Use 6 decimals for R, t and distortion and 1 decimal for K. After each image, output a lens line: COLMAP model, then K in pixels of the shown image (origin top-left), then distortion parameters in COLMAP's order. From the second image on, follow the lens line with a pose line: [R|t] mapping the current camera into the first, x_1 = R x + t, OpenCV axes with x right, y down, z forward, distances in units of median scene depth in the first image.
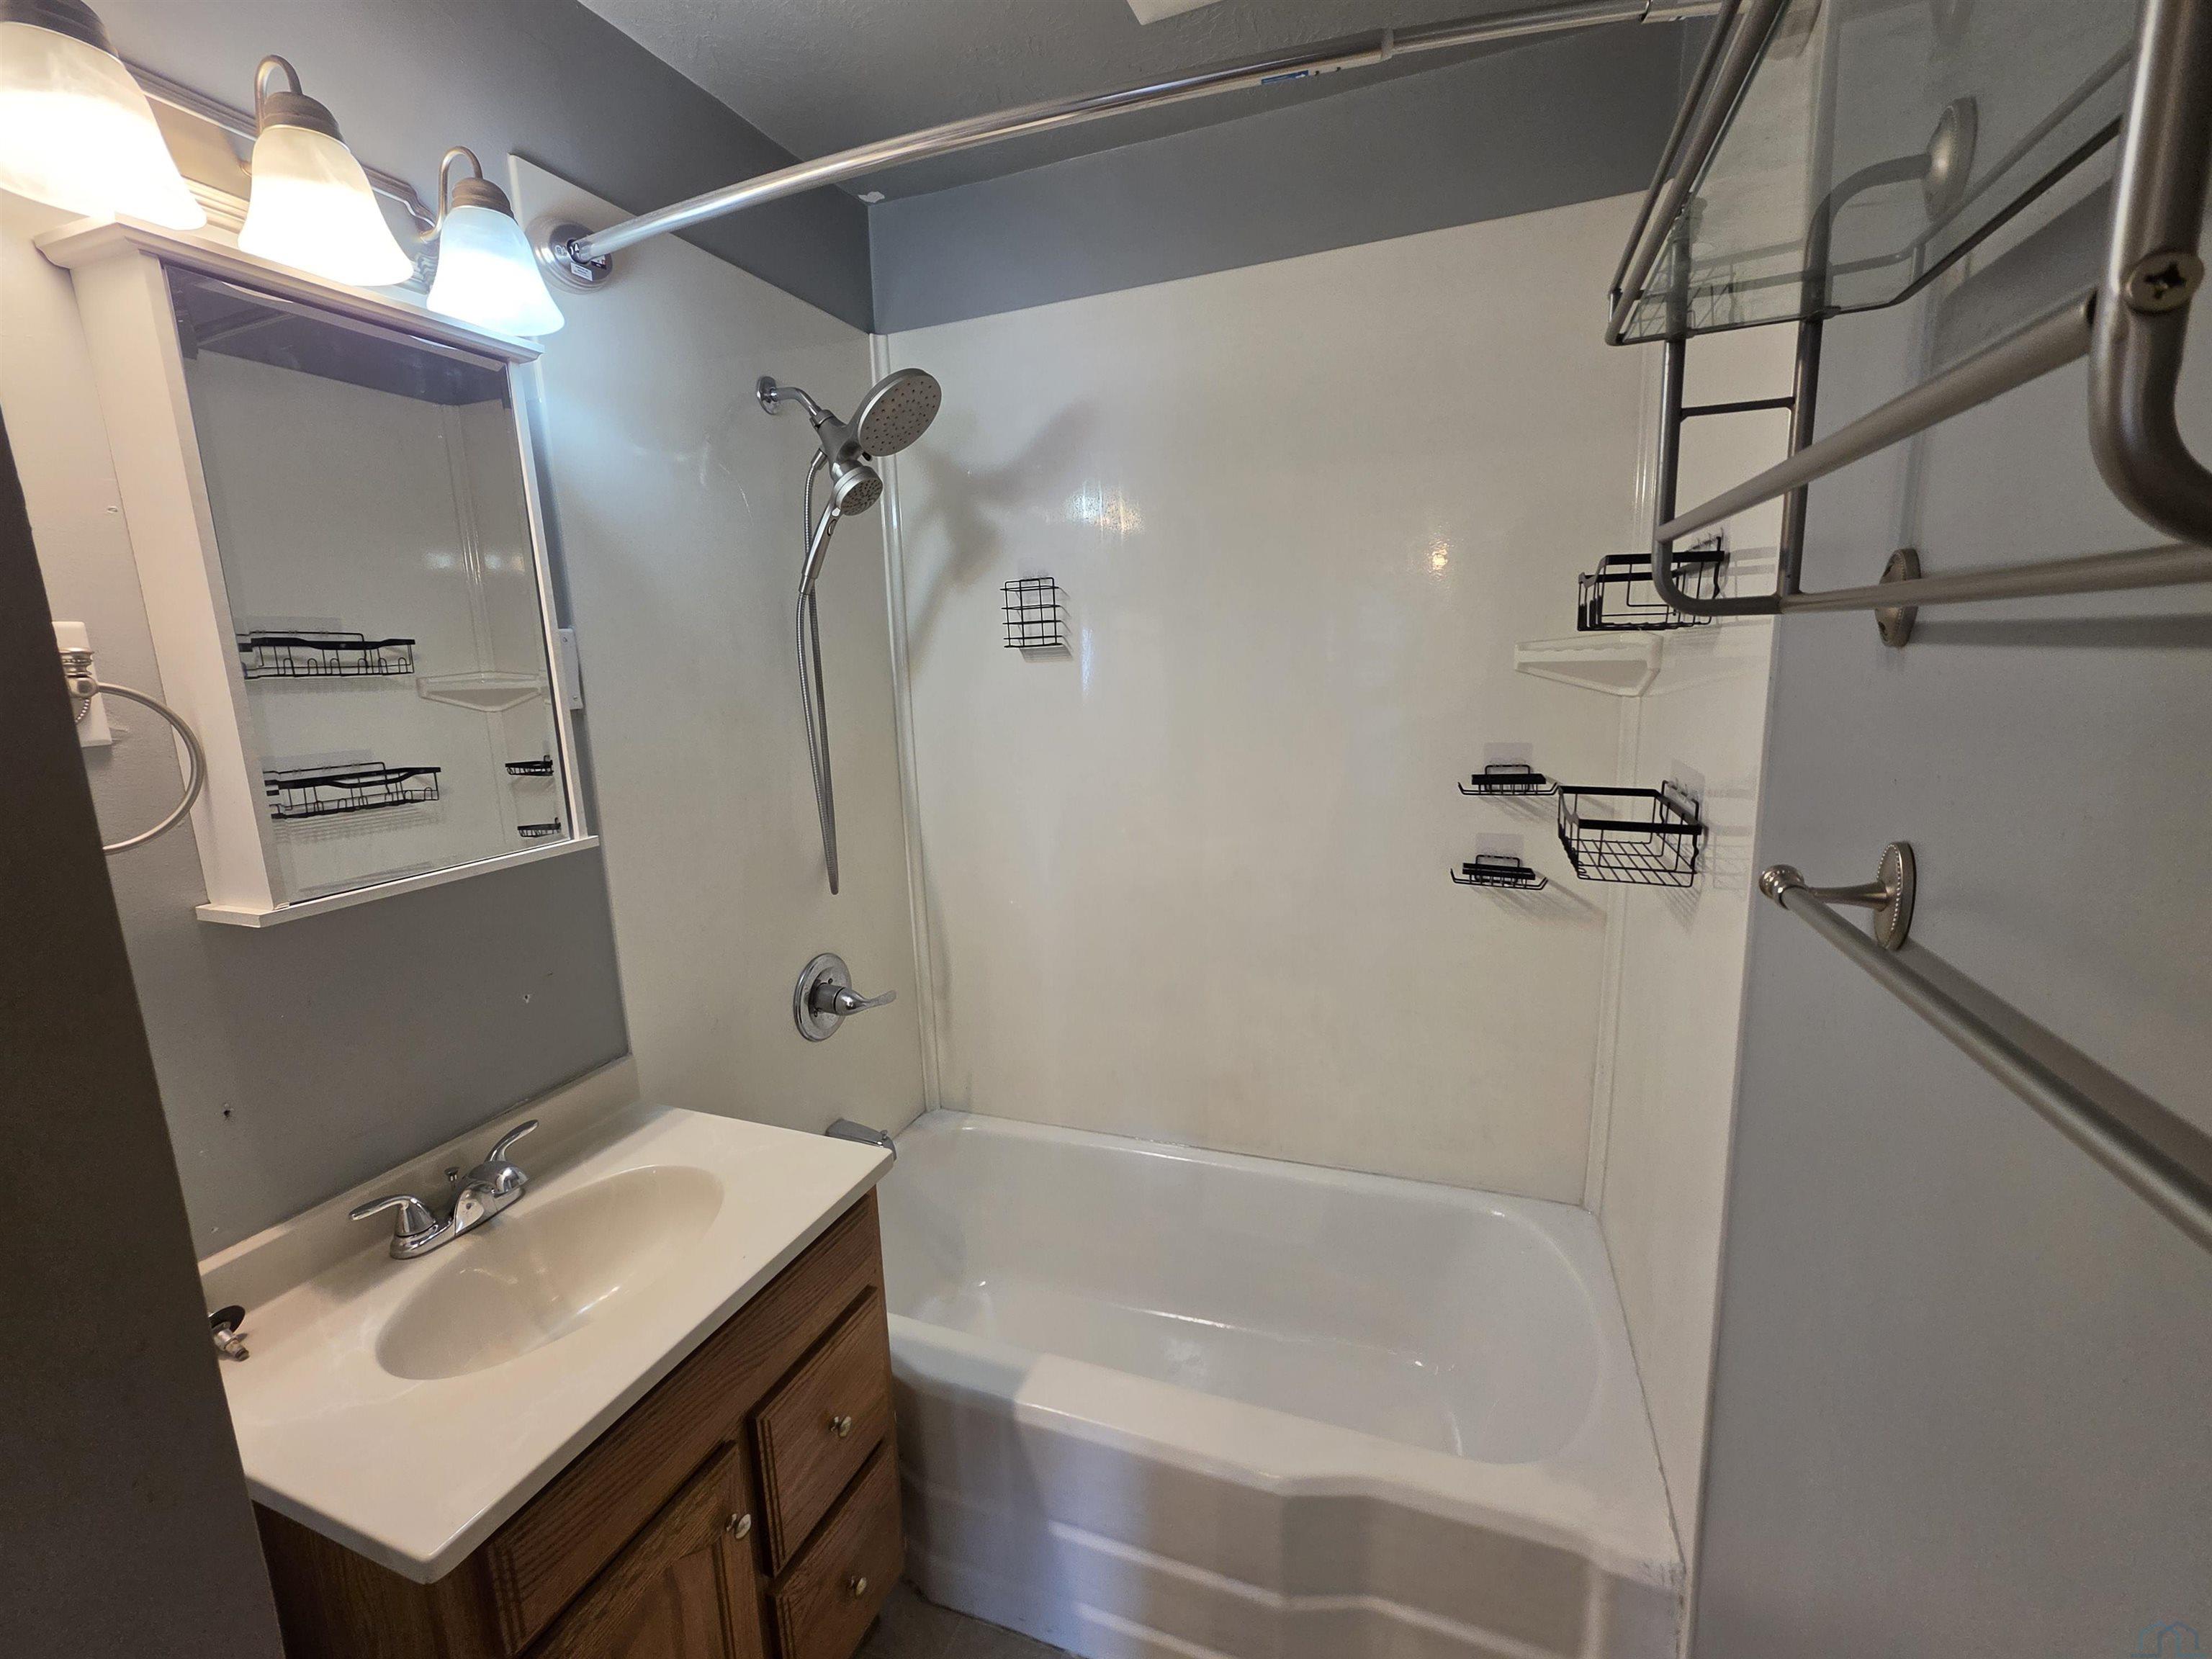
lens RADIAL K [[927.0, 0, 1106.0], [0, 927.0, 829.5], [0, 0, 1]] dist [0.002959, 0.000481]
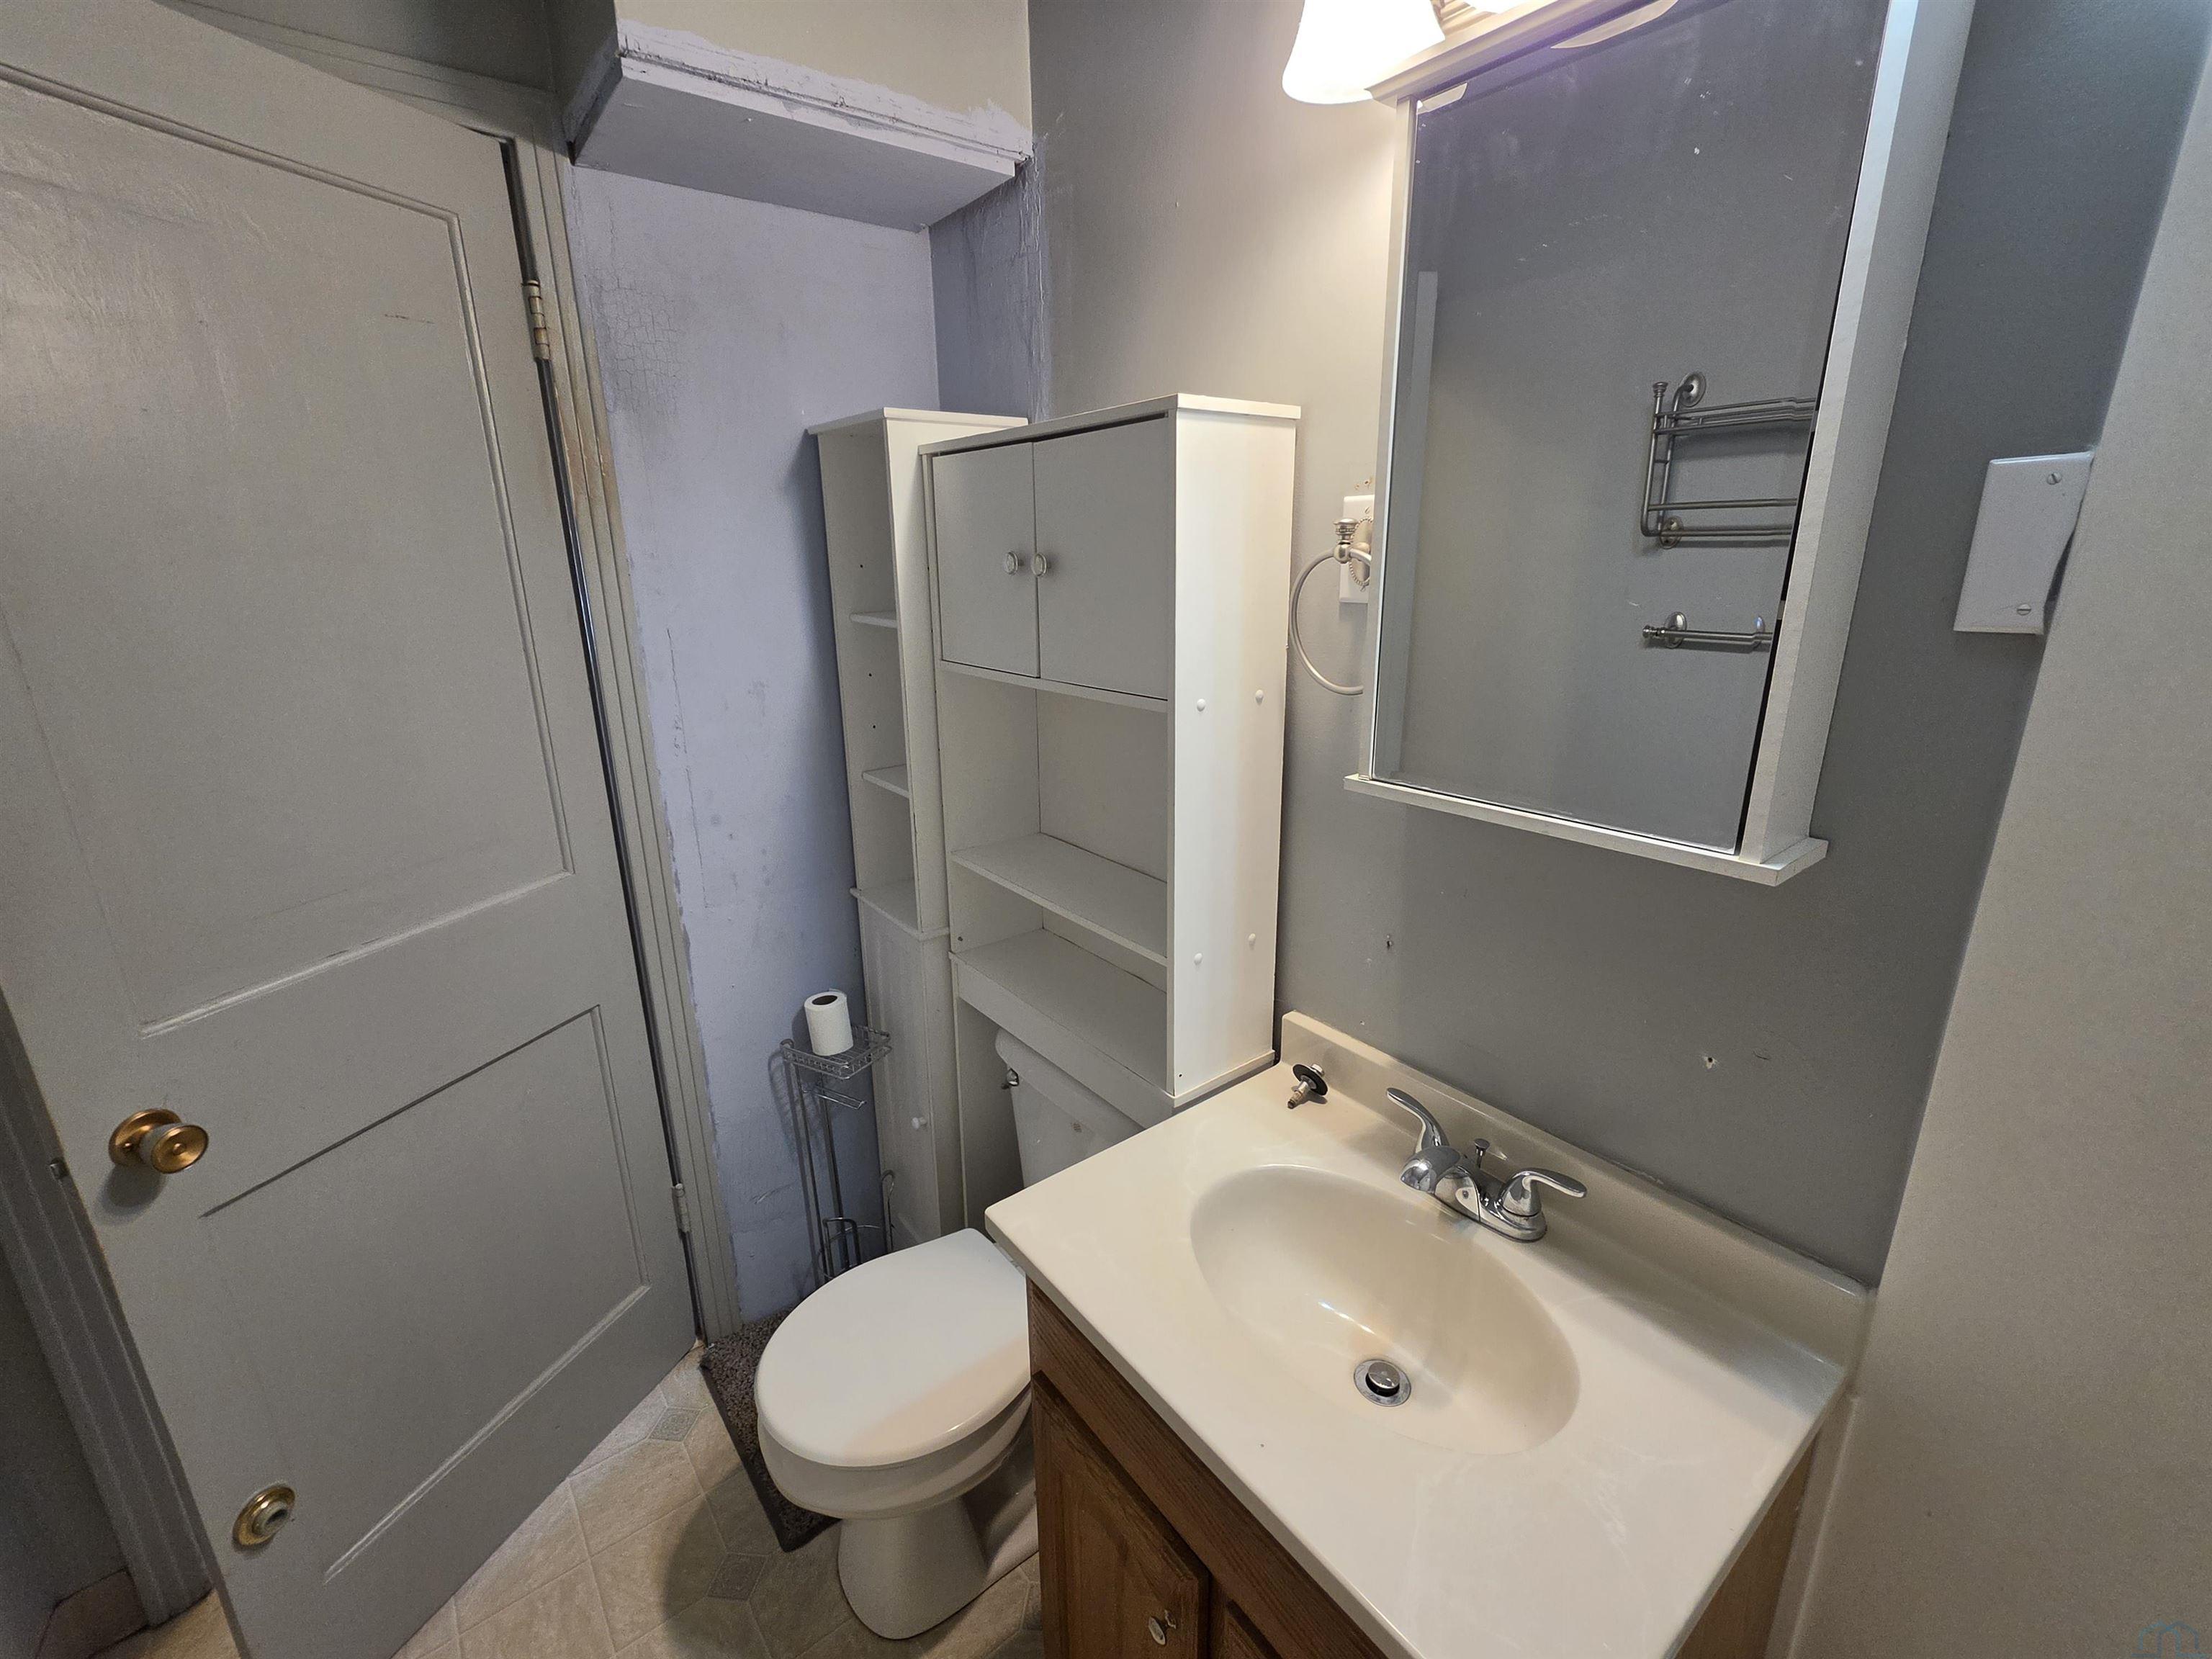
lens RADIAL K [[927.0, 0, 1106.0], [0, 927.0, 829.5], [0, 0, 1]] dist [0.002959, 0.000481]
pose [[-0.529447, 0.286472, -0.798511, 0.078853], [-0.122420, 0.905608, 0.406063, -0.195799], [0.839463, 0.312743, -0.444402, 0.972216]]
